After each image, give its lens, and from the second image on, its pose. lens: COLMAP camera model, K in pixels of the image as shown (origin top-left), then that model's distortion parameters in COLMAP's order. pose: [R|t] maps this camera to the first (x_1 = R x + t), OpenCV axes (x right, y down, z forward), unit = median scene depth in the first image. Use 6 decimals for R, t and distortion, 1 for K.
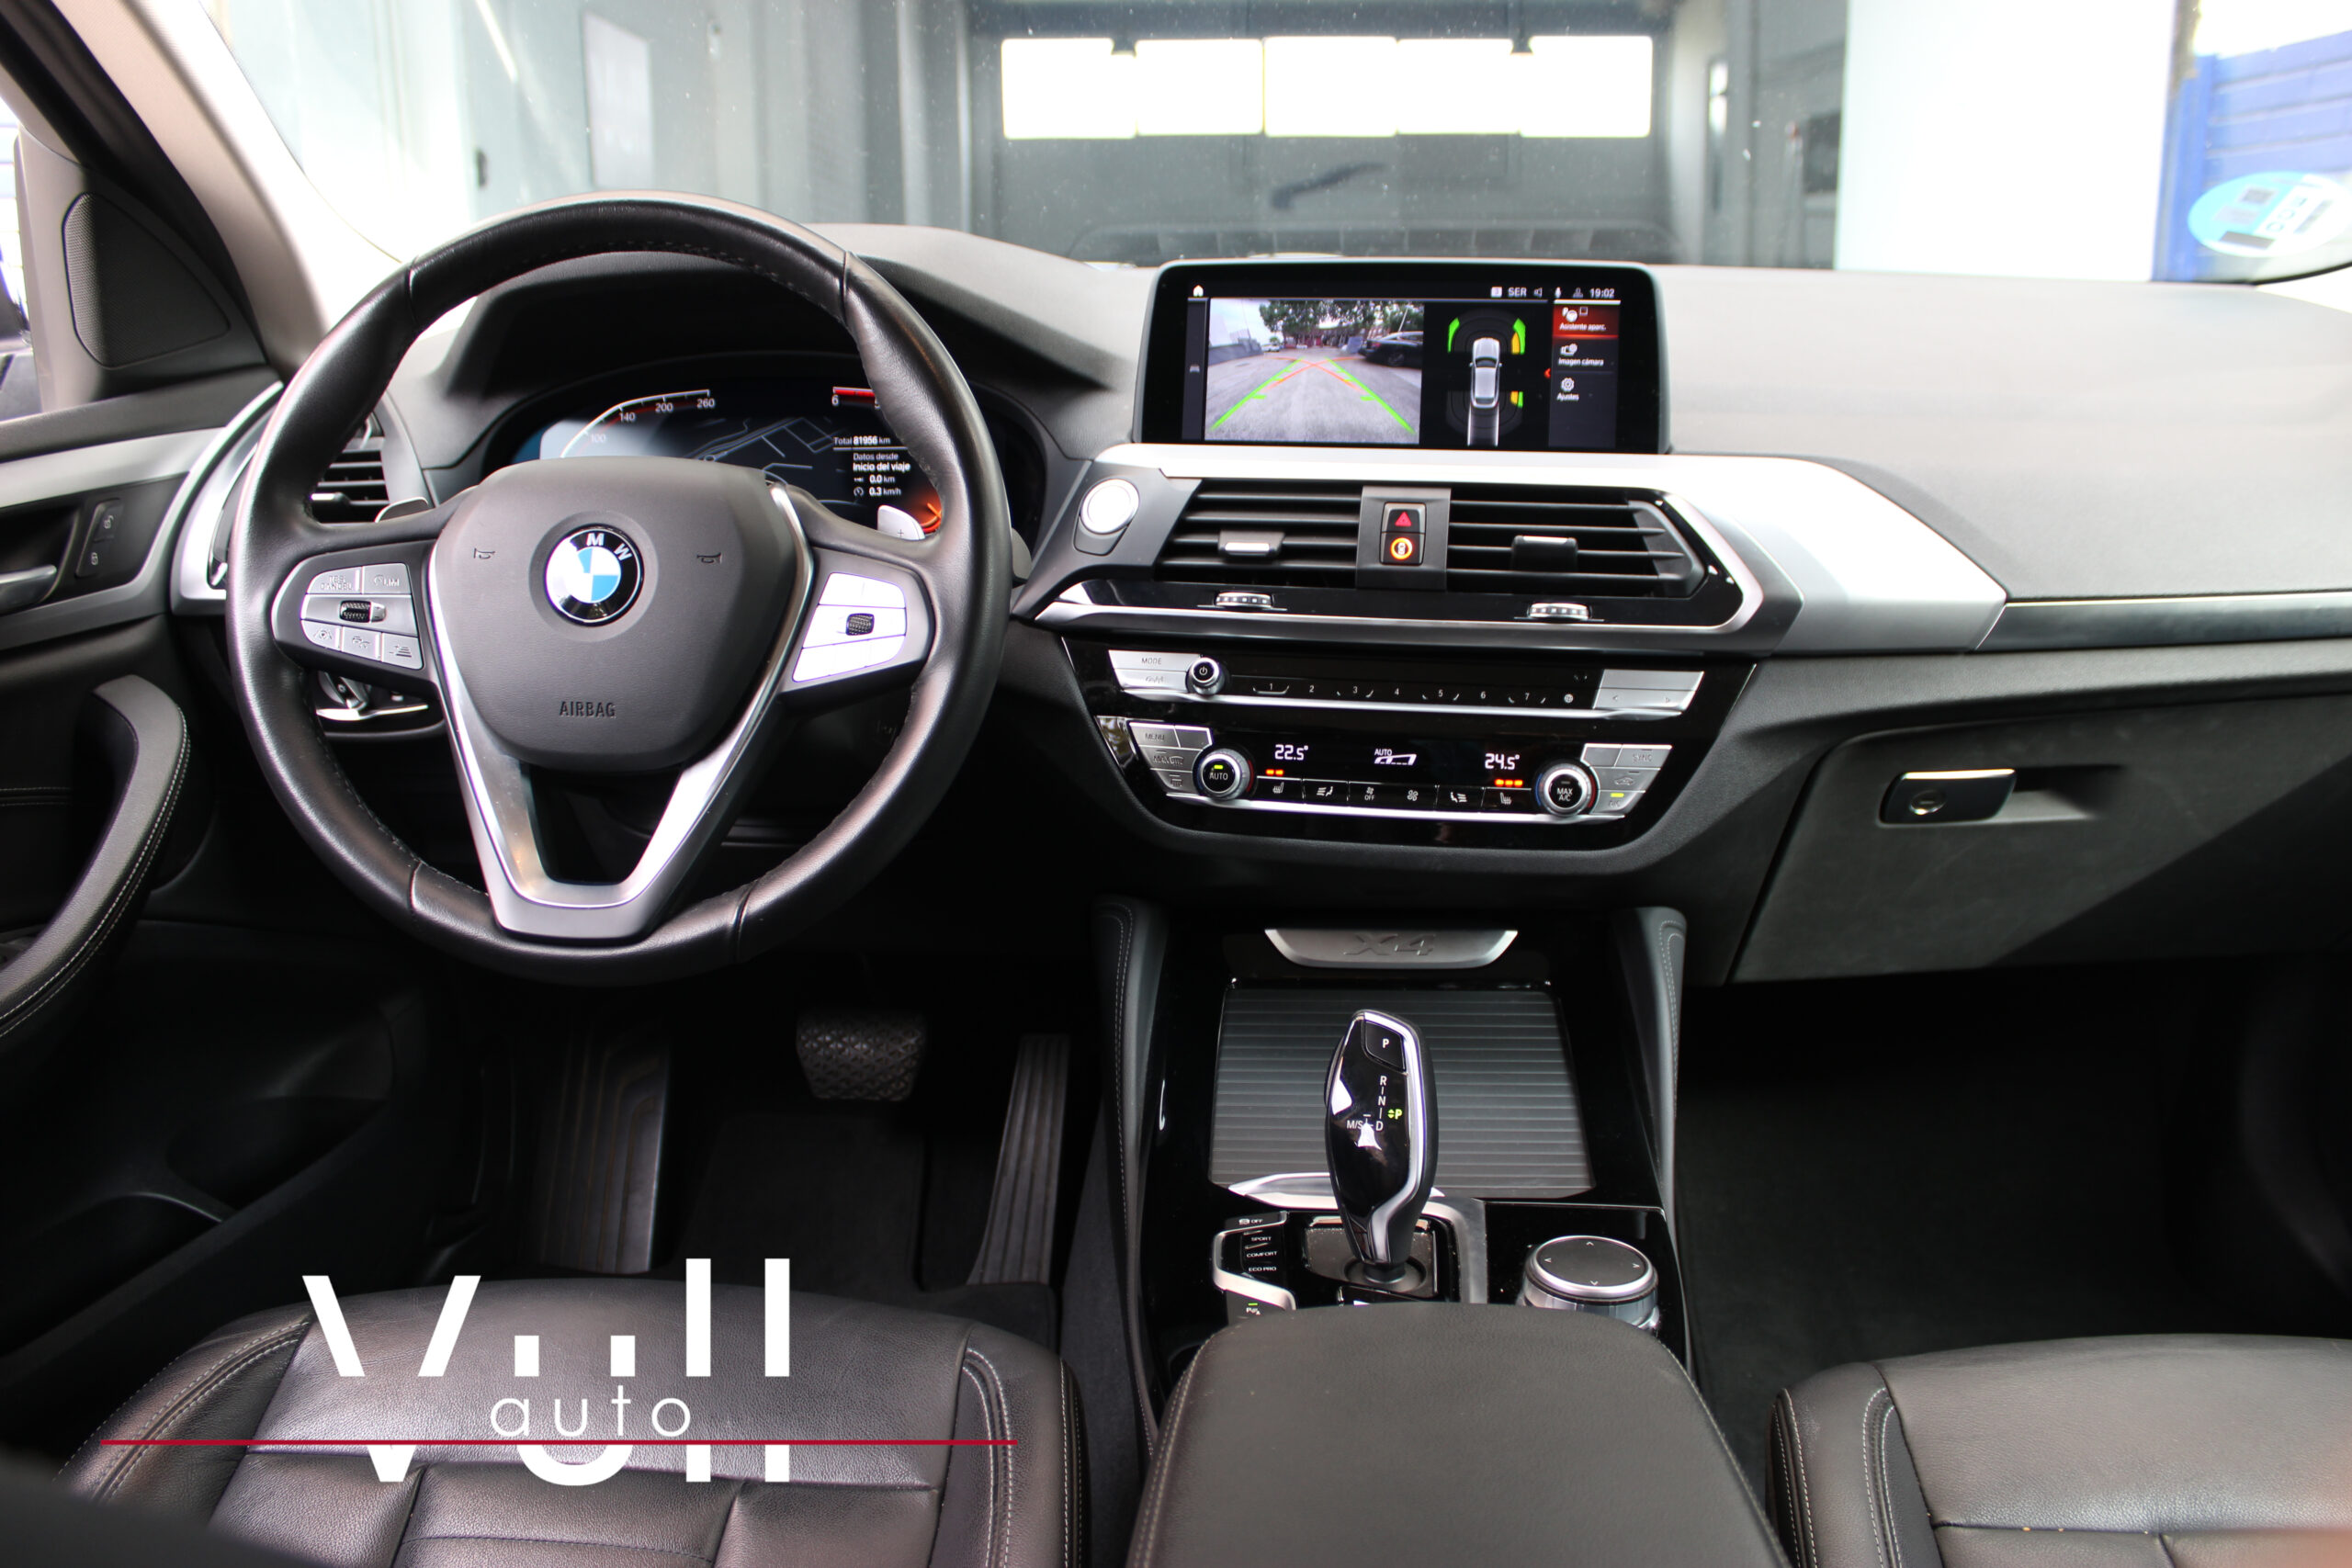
lens RADIAL K [[1912.9, 0, 1183.1], [0, 1912.9, 780.1], [0, 0, 1]] dist [-0.181995, 0.157267]
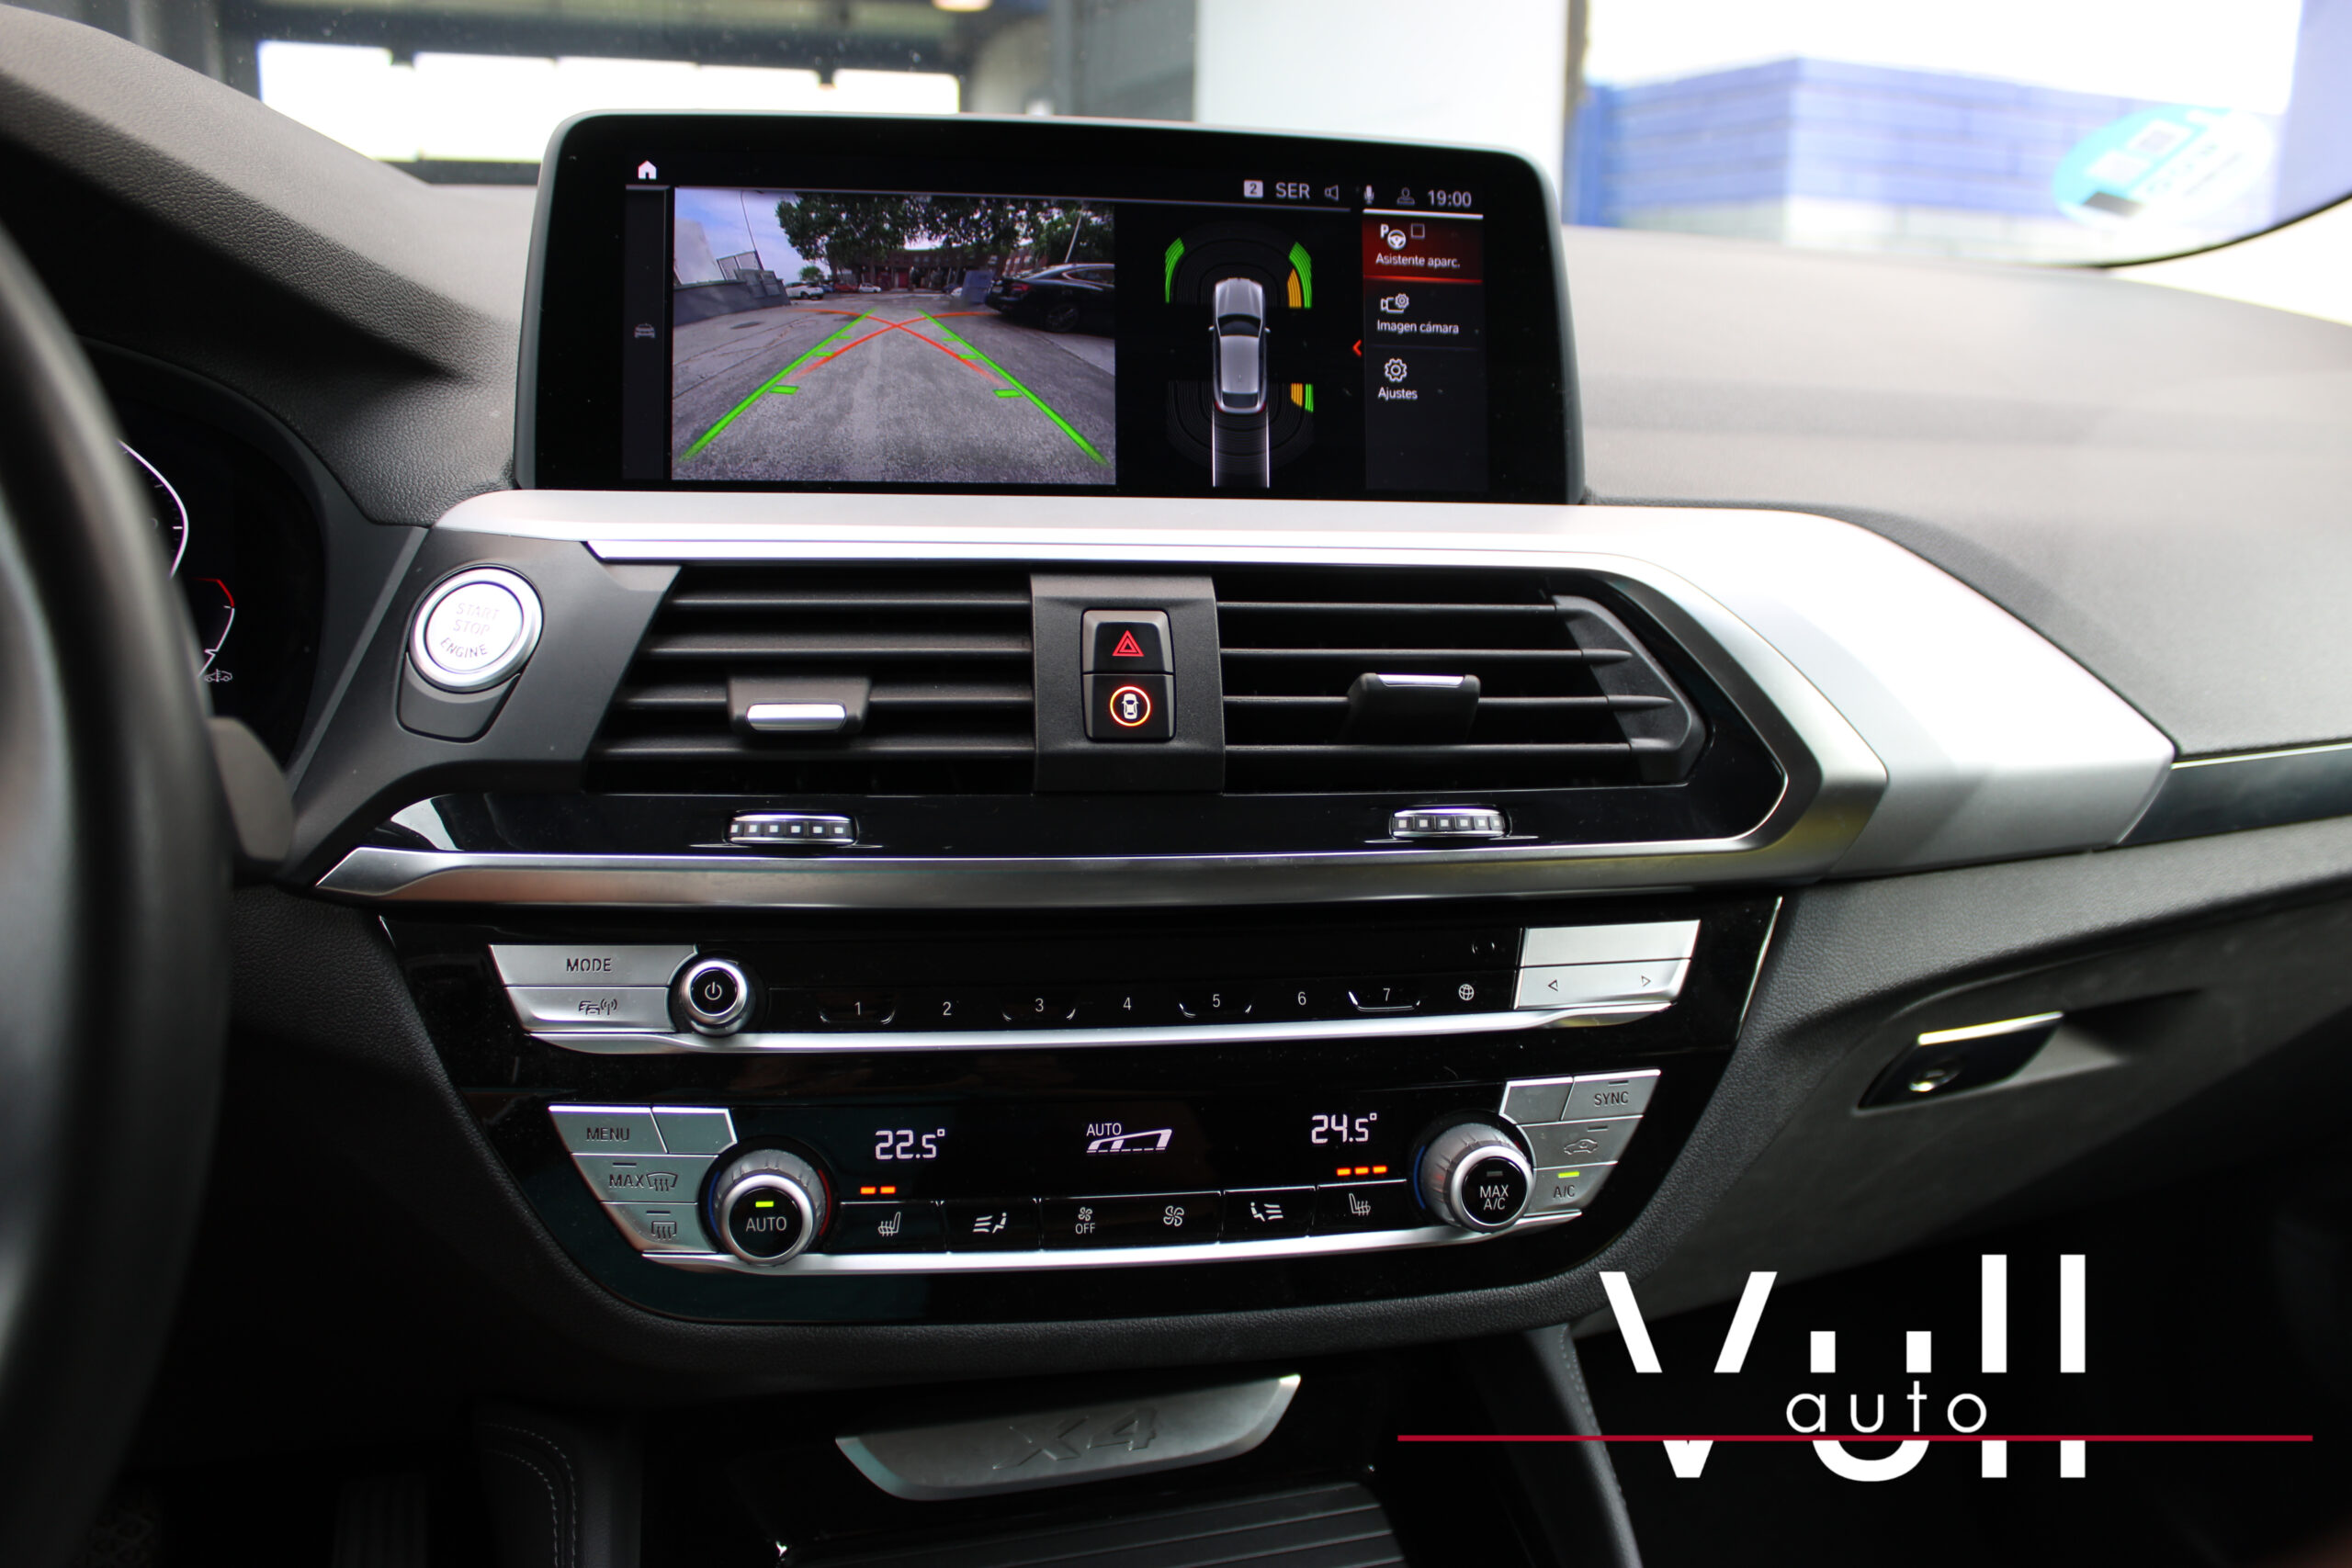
lens RADIAL K [[1912.9, 0, 1183.1], [0, 1912.9, 780.1], [0, 0, 1]] dist [-0.181995, 0.157267]
pose [[0.936253, -0.049908, 0.347764, -0.038162], [0.057524, 0.998277, -0.011602, -0.094917], [-0.346586, 0.030867, 0.937510, 0.537873]]
